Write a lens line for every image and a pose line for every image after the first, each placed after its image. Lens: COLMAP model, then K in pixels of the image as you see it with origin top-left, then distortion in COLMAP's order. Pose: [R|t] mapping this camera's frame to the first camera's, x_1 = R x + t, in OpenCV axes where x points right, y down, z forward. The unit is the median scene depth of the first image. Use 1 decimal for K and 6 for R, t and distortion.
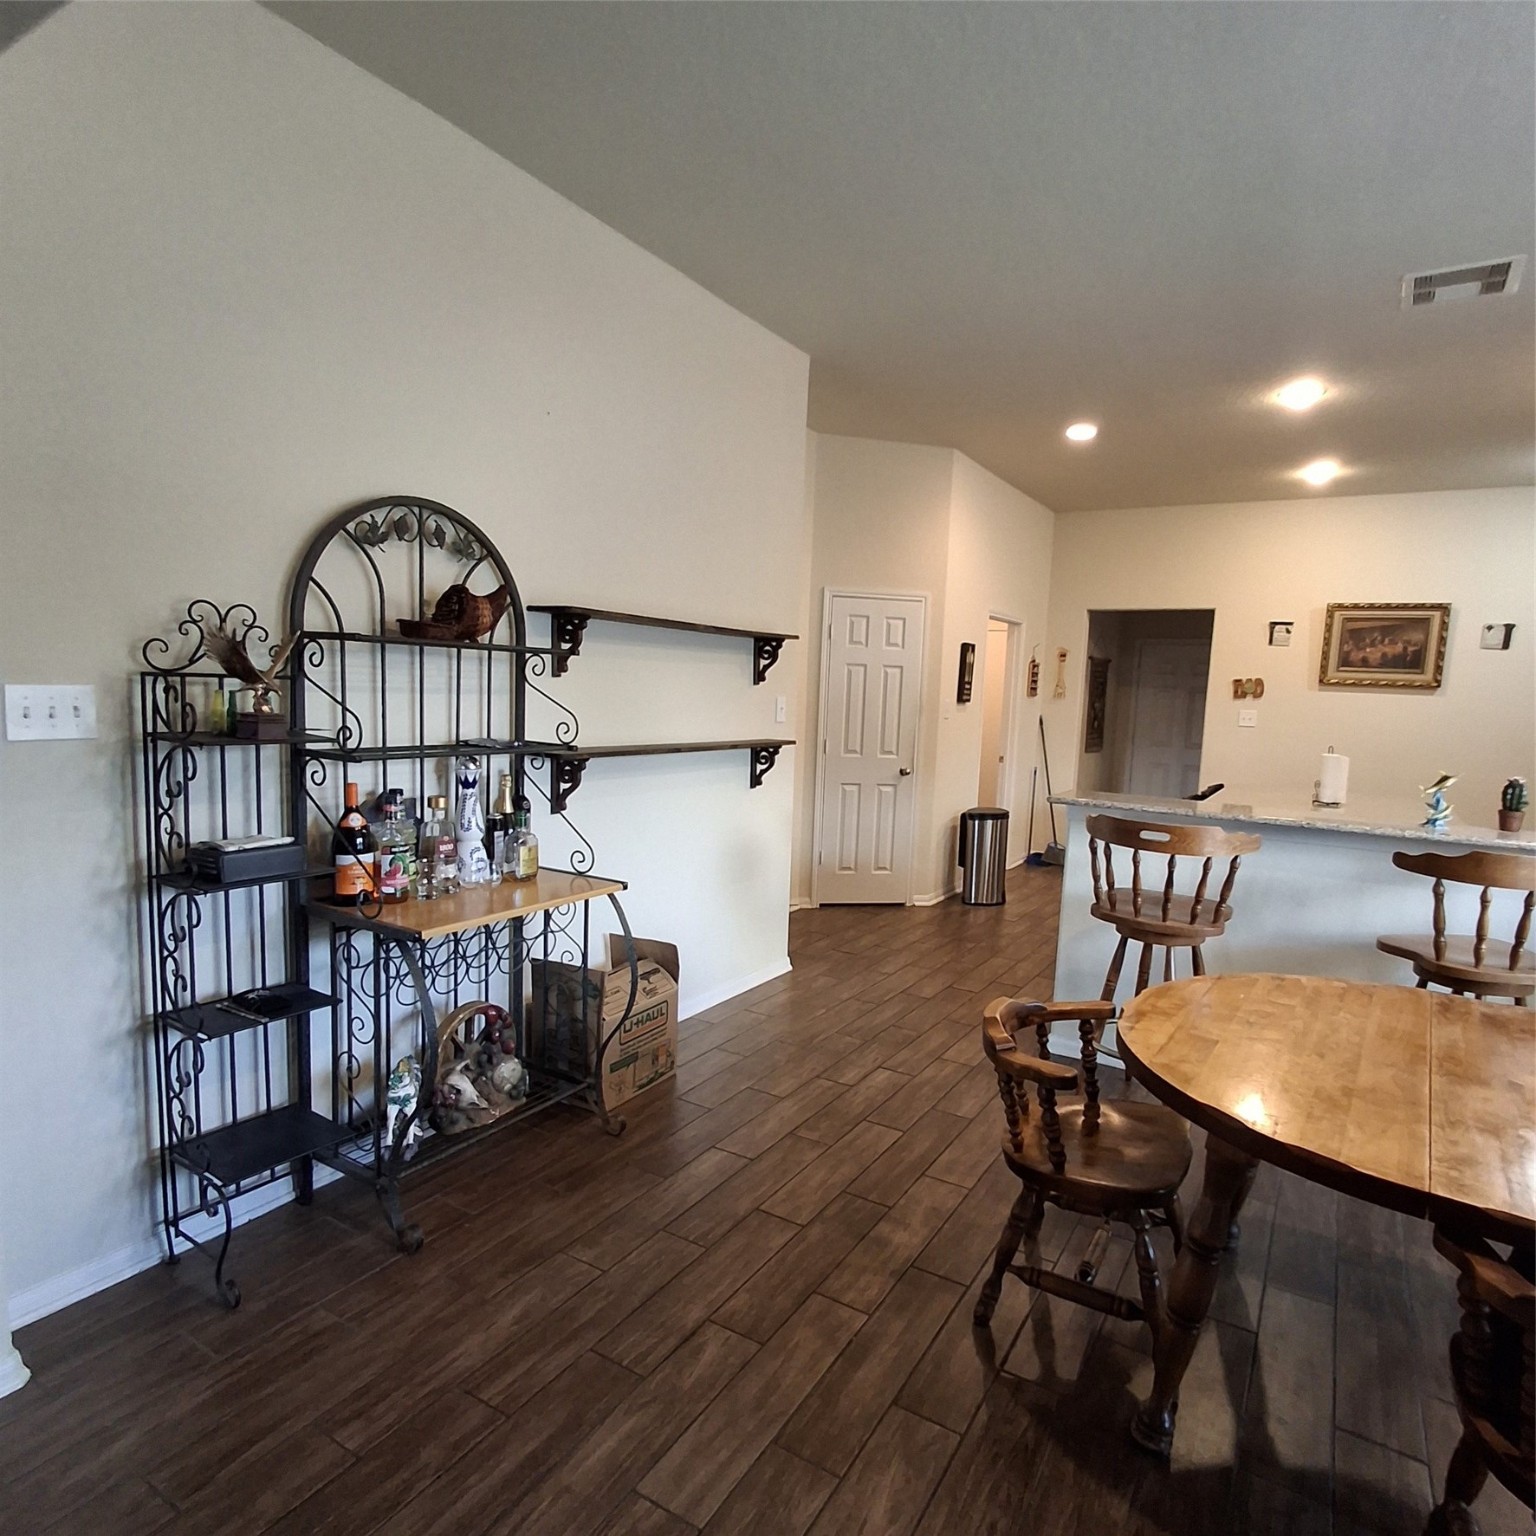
lens RADIAL K [[939.3, 0, 813.4], [0, 939.3, 788.0], [0, 0, 1]] dist [-0.002820, 0.016772]
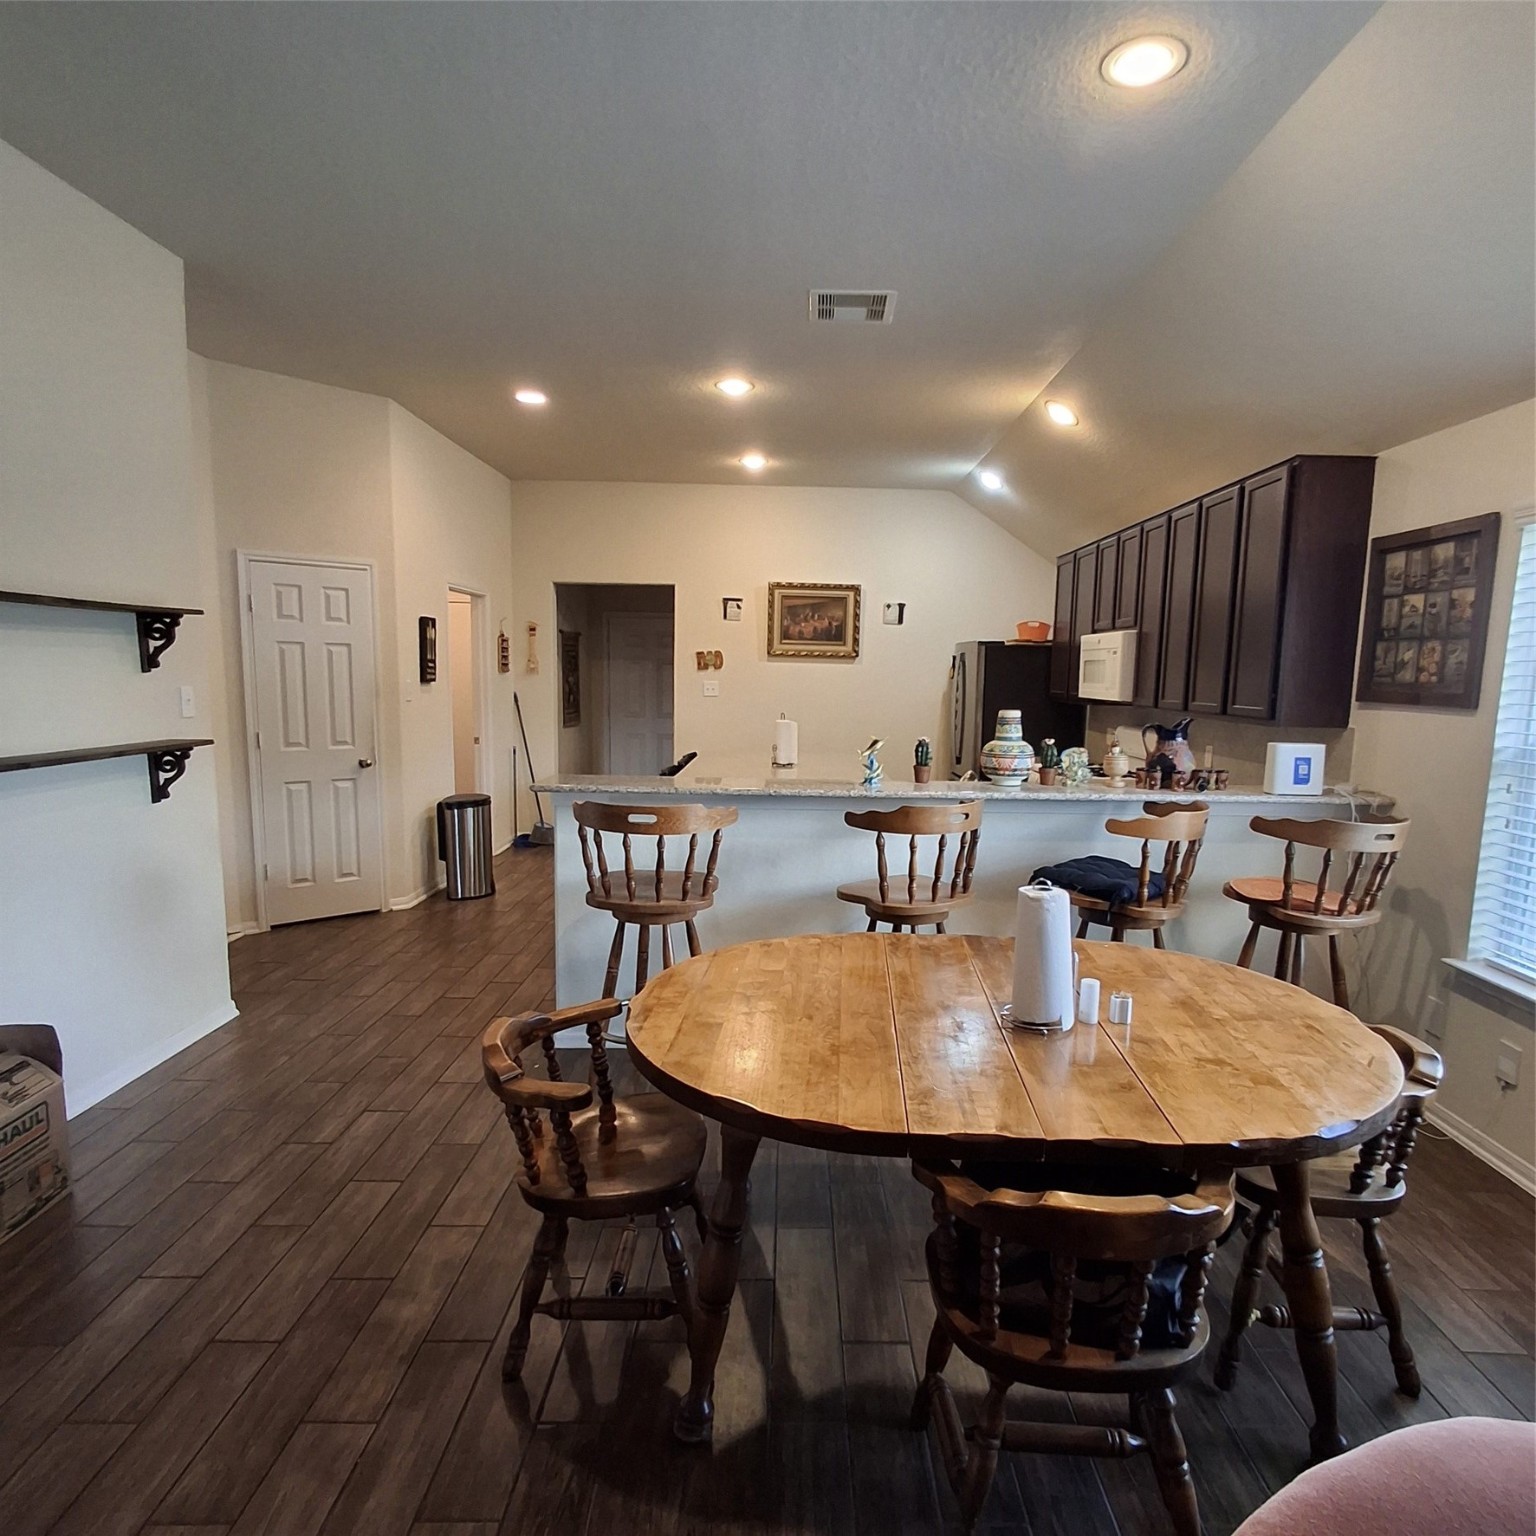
lens RADIAL K [[935.0, 0, 809.6], [0, 935.0, 796.7], [0, 0, 1]] dist [0.000406, 0.000742]
pose [[0.856717, -0.094293, 0.507094, 0.012922], [0.072823, 0.995412, 0.062063, -0.021055], [-0.510620, -0.016242, 0.859653, 0.052807]]
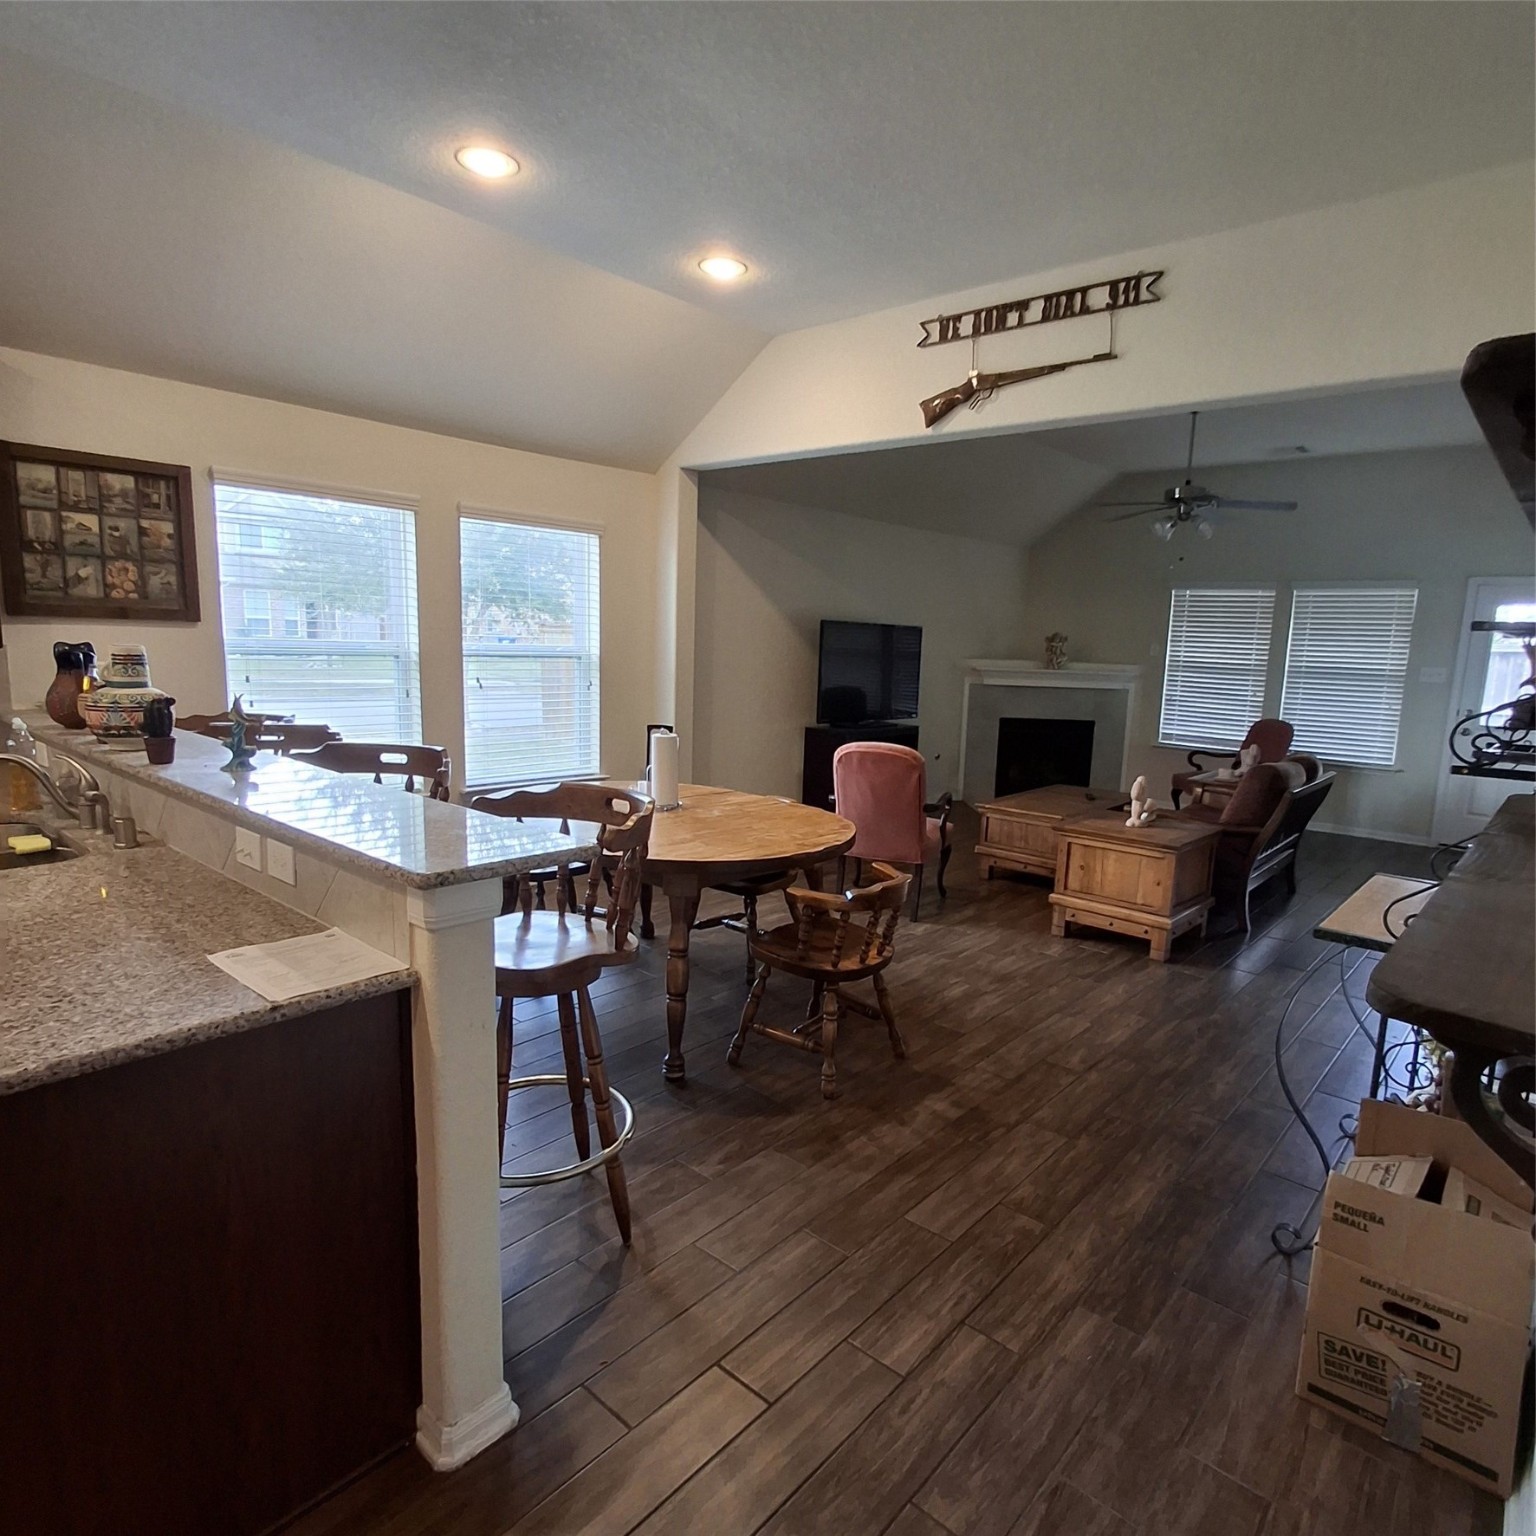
lens RADIAL K [[935.0, 0, 812.9], [0, 935.0, 796.3], [0, 0, 1]] dist [0.005010, -0.013989]
pose [[-0.981249, -0.106161, 0.160876, 0.081309], [-0.057618, 0.958044, 0.280769, -0.175190], [-0.183933, 0.266234, -0.946197, 1.630526]]
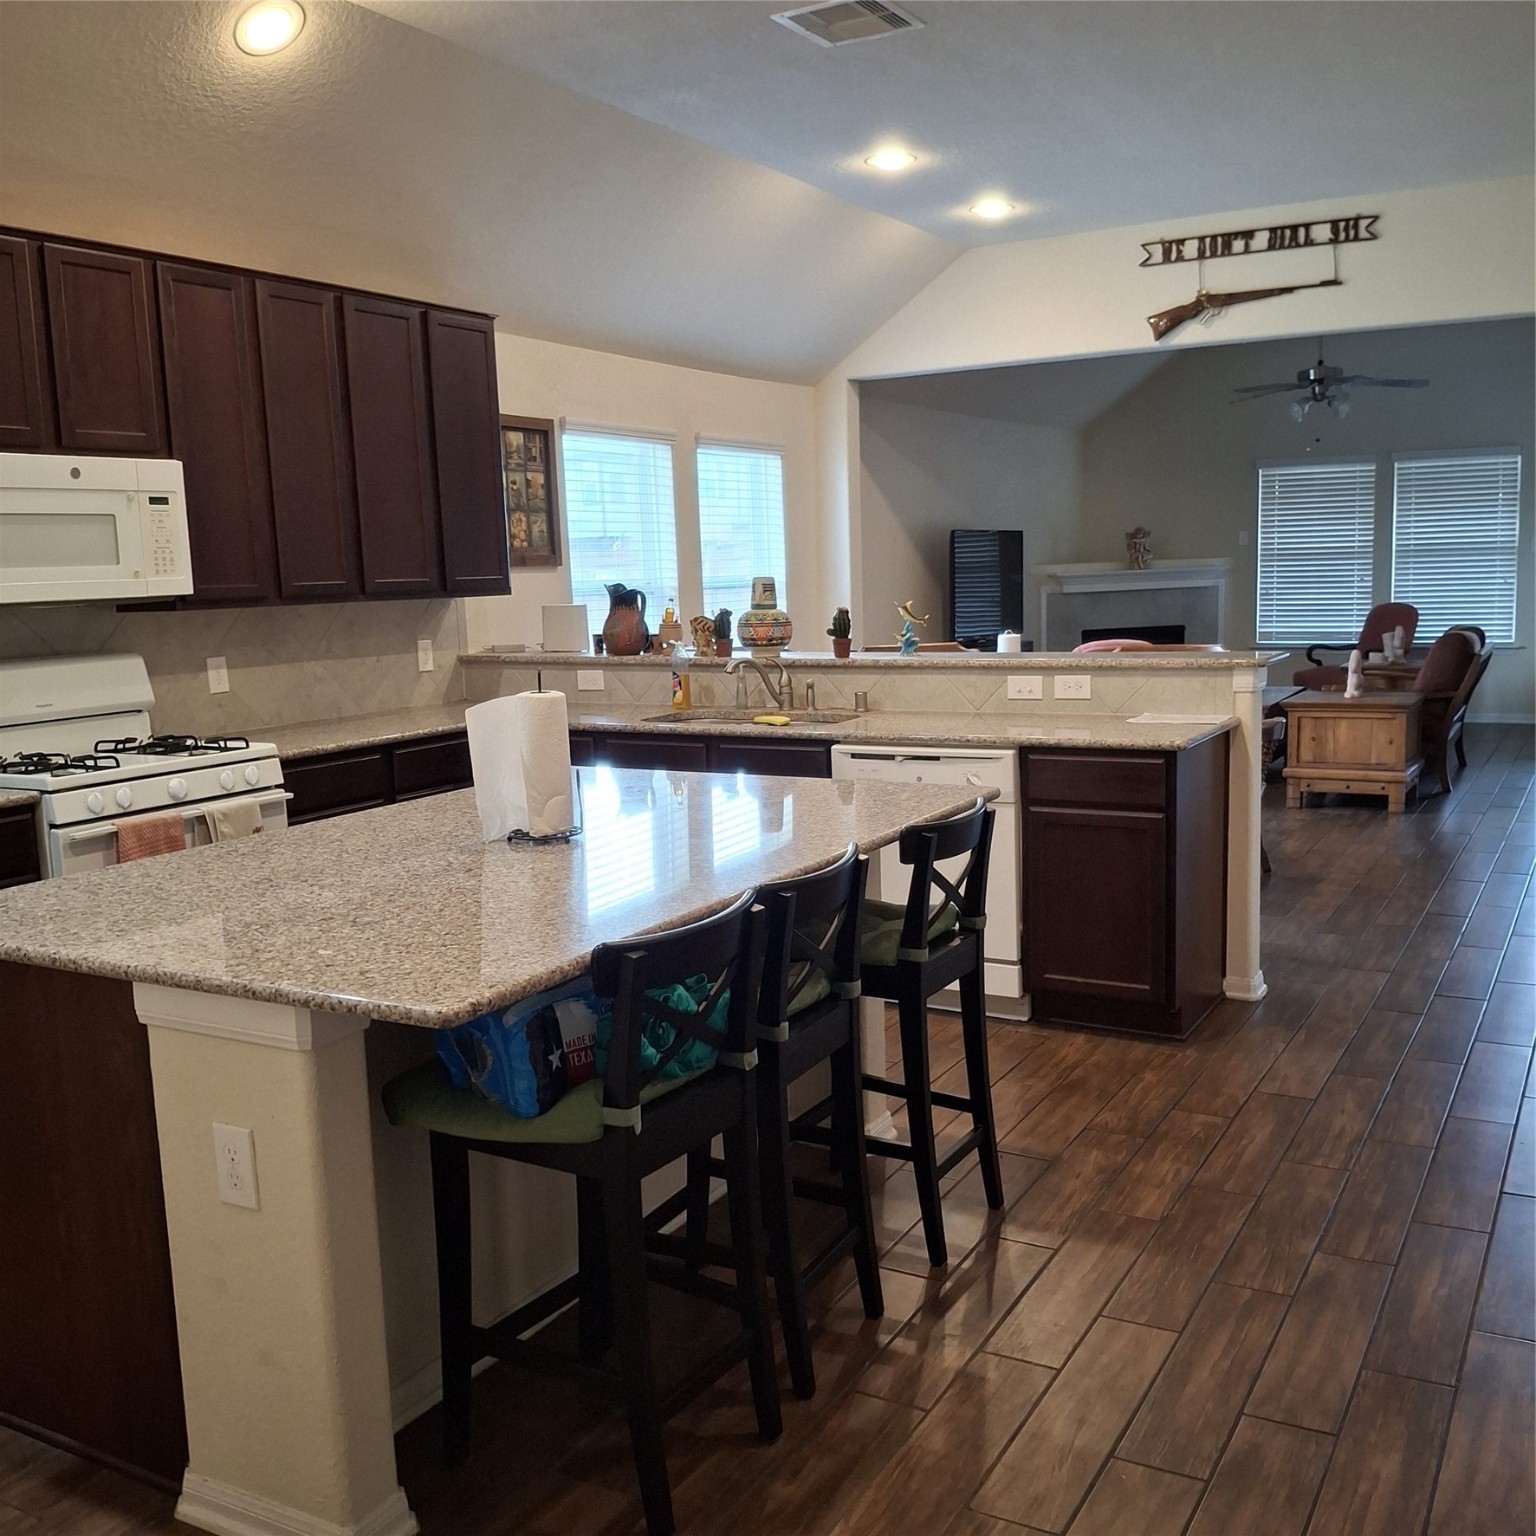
lens RADIAL K [[1509.6, 0, 772.3], [0, 1509.6, 801.2], [0, 0, 1]] dist [0.150152, -0.359651]
pose [[-0.999898, -0.007790, -0.012010, 0.834105], [-0.010690, 0.964324, 0.264509, -0.250873], [0.009521, 0.264610, -0.964308, 2.697025]]
